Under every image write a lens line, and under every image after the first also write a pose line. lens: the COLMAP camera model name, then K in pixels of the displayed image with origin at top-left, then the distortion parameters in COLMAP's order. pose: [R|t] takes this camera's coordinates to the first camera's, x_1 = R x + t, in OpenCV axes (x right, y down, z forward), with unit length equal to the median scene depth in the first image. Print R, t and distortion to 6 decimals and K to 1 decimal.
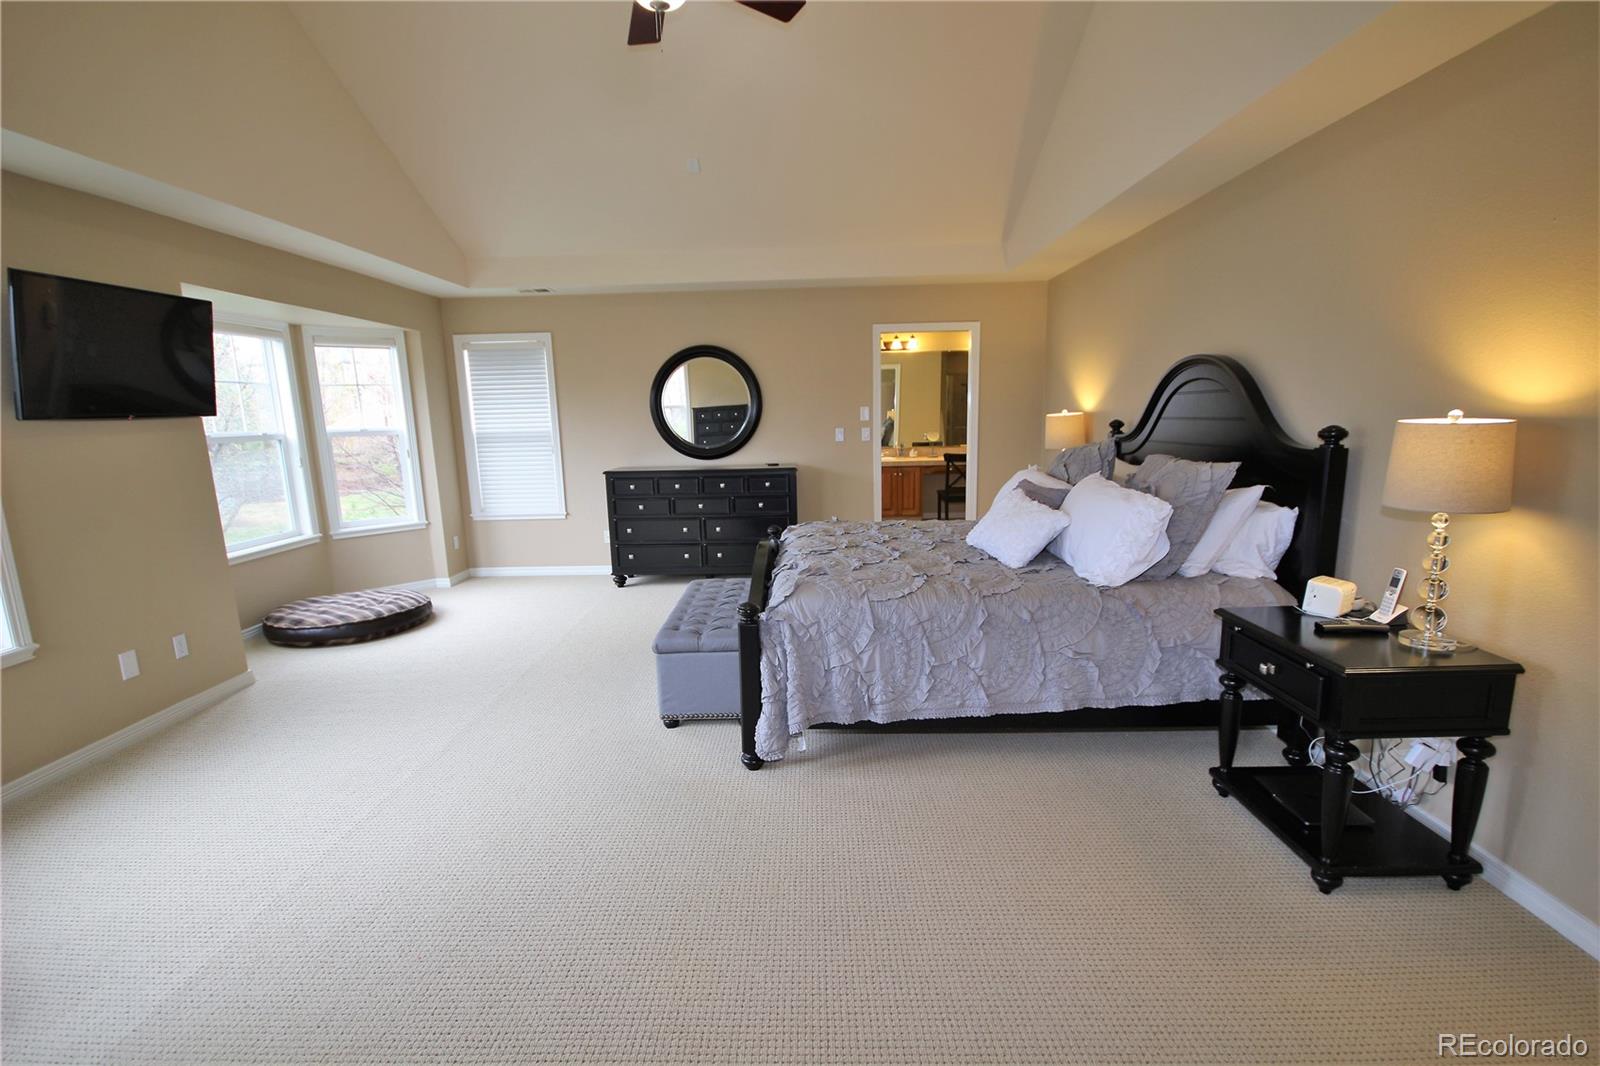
lens RADIAL K [[738.3, 0, 797.7], [0, 738.3, 535.5], [0, 0, 1]] dist [0.008463, 0.000474]
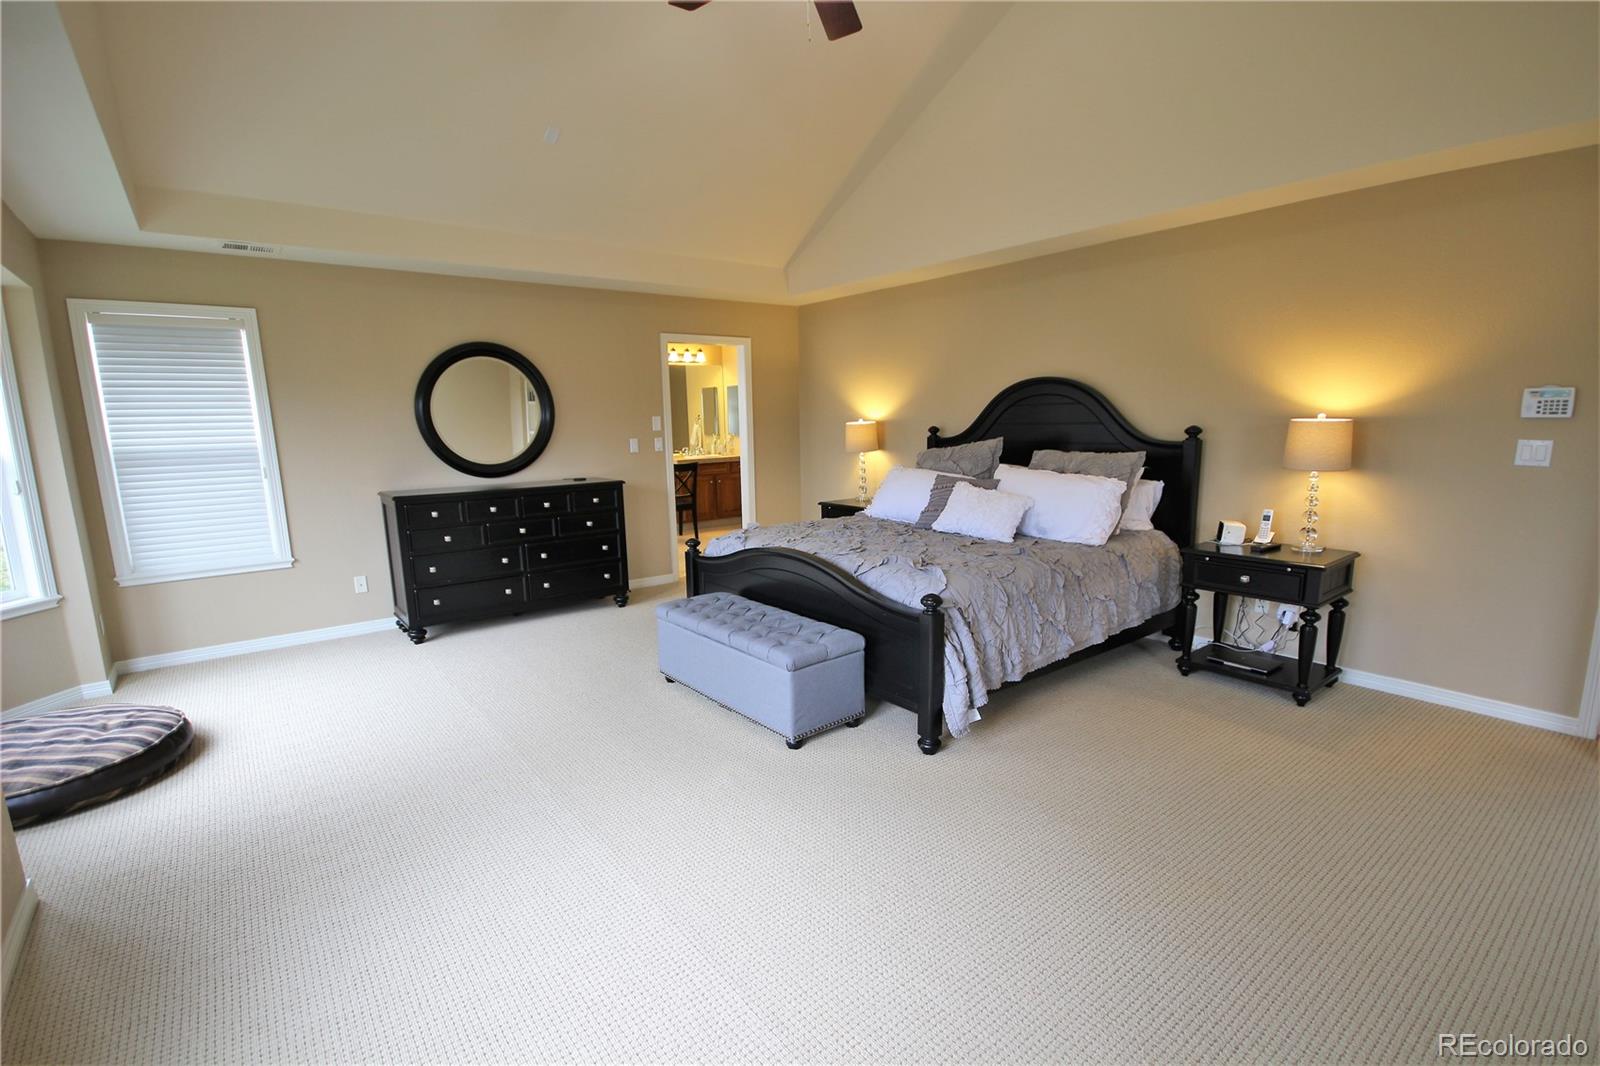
lens RADIAL K [[738.3, 0, 792.9], [0, 738.3, 533.4], [0, 0, 1]] dist [0.008463, 0.000474]
pose [[0.782077, -0.090744, 0.616540, -0.519087], [0.105663, 0.994326, 0.012315, -0.017615], [-0.614159, 0.055514, 0.787228, 0.172501]]
